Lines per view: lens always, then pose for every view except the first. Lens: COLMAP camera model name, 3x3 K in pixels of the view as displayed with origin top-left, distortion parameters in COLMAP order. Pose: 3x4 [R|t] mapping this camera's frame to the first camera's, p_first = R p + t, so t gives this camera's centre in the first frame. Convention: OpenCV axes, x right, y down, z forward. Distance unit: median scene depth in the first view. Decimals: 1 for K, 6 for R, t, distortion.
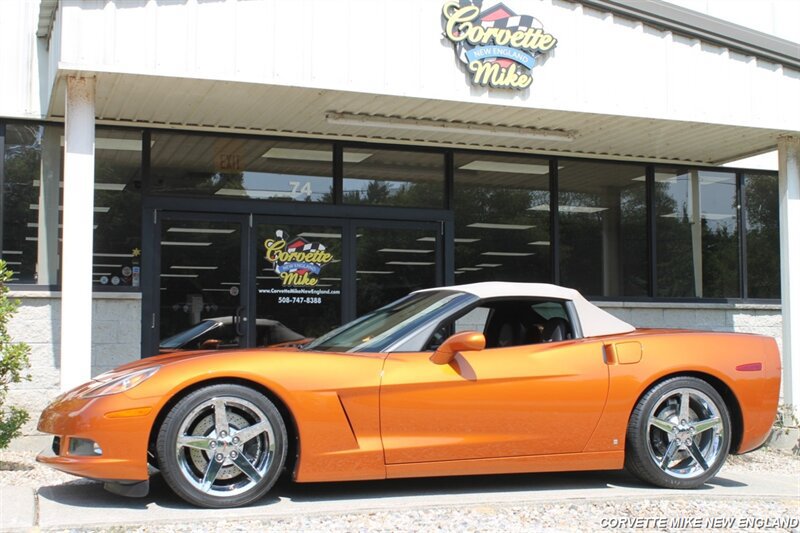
lens RADIAL K [[1097.7, 0, 400.0], [0, 1097.7, 266.5], [0, 0, 1]] dist [-0.054267, 0.085905]
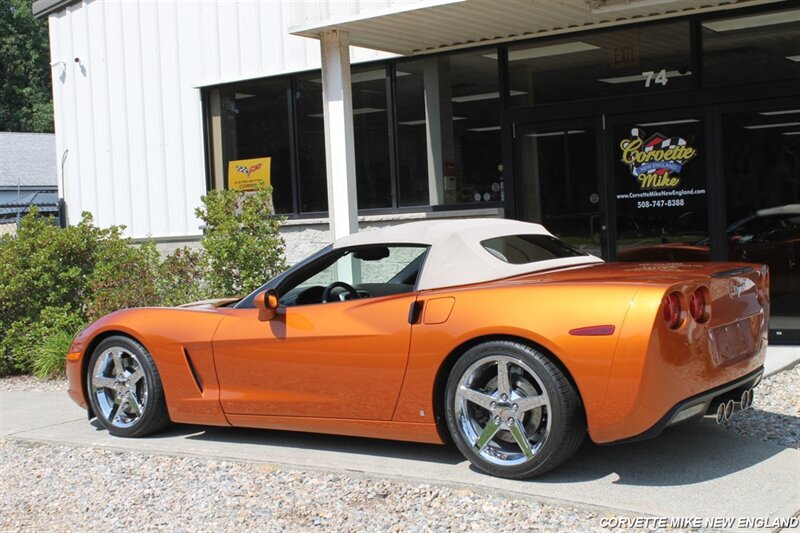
lens RADIAL K [[1134.2, 0, 400.0], [0, 1134.2, 266.5], [0, 0, 1]] dist [-0.050520, 0.092826]
pose [[0.591339, -0.000162, -0.806423, 0.563768], [0.111164, 0.990470, 0.081315, -0.018540], [0.798724, -0.137730, 0.585722, 0.294260]]
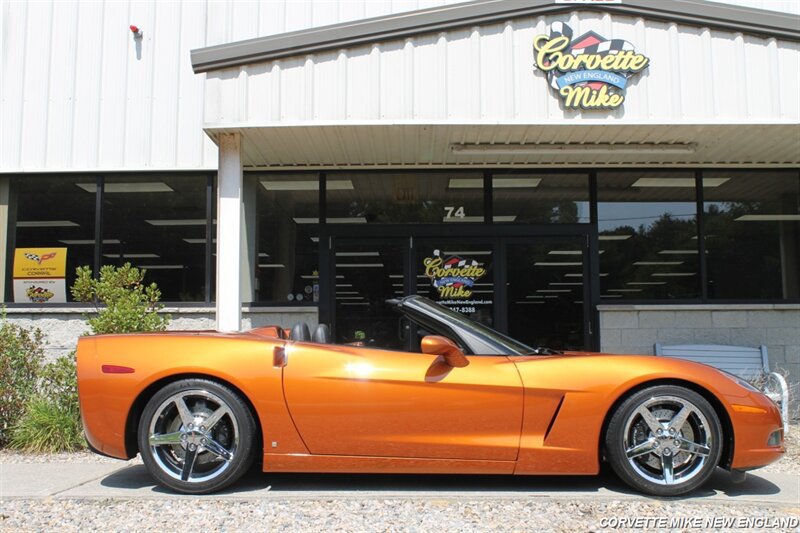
lens RADIAL K [[921.8, 0, 400.0], [0, 921.8, 266.5], [0, 0, 1]] dist [-0.103745, 0.141086]
pose [[0.933931, -0.038780, -0.355343, 0.209709], [0.032314, 0.999187, -0.024117, 0.006996], [0.355989, 0.011041, 0.934425, 0.084664]]
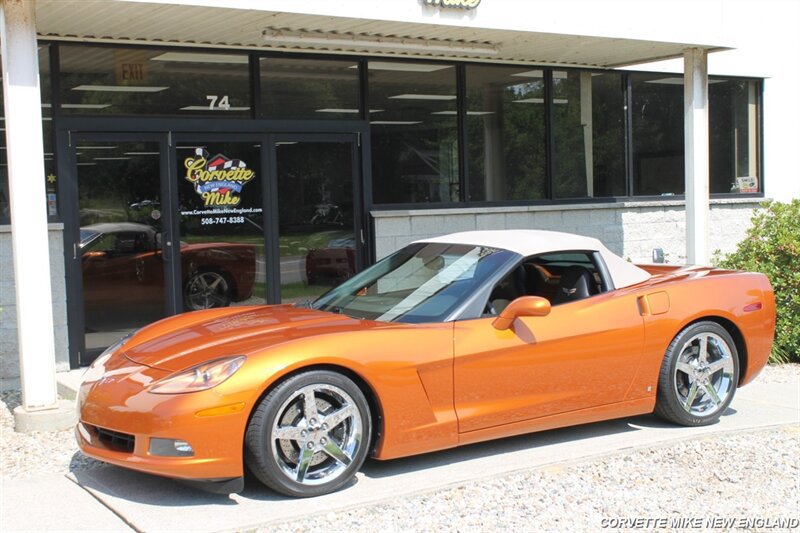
lens RADIAL K [[1097.7, 0, 400.0], [0, 1097.7, 266.5], [0, 0, 1]] dist [-0.054267, 0.085905]
pose [[0.974750, -0.042824, 0.219152, -0.161421], [0.012298, 0.990244, 0.138801, -0.064457], [-0.222958, -0.132602, 0.965767, 0.034893]]
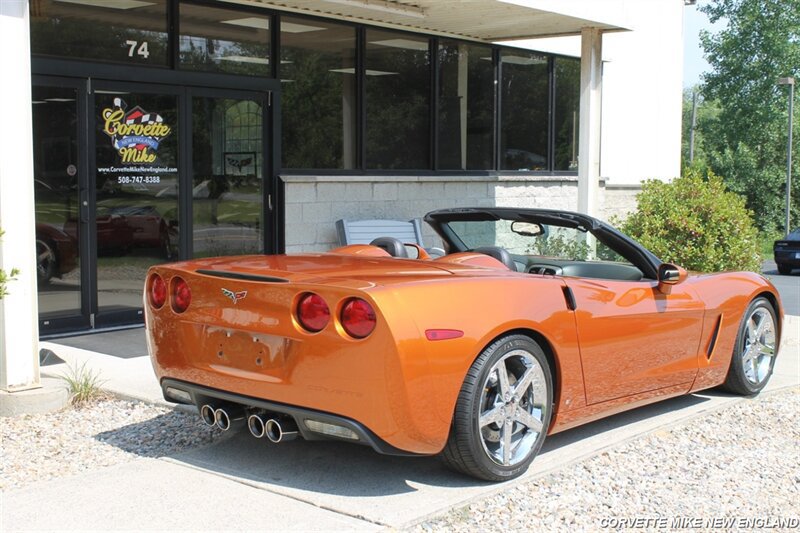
lens RADIAL K [[1113.3, 0, 400.0], [0, 1113.3, 266.5], [0, 0, 1]] dist [-0.032080, 0.002351]
pose [[0.864821, -0.037811, 0.500655, -0.377934], [-0.045736, 0.987082, 0.153551, -0.049051], [-0.499994, -0.155692, 0.851919, 0.142404]]
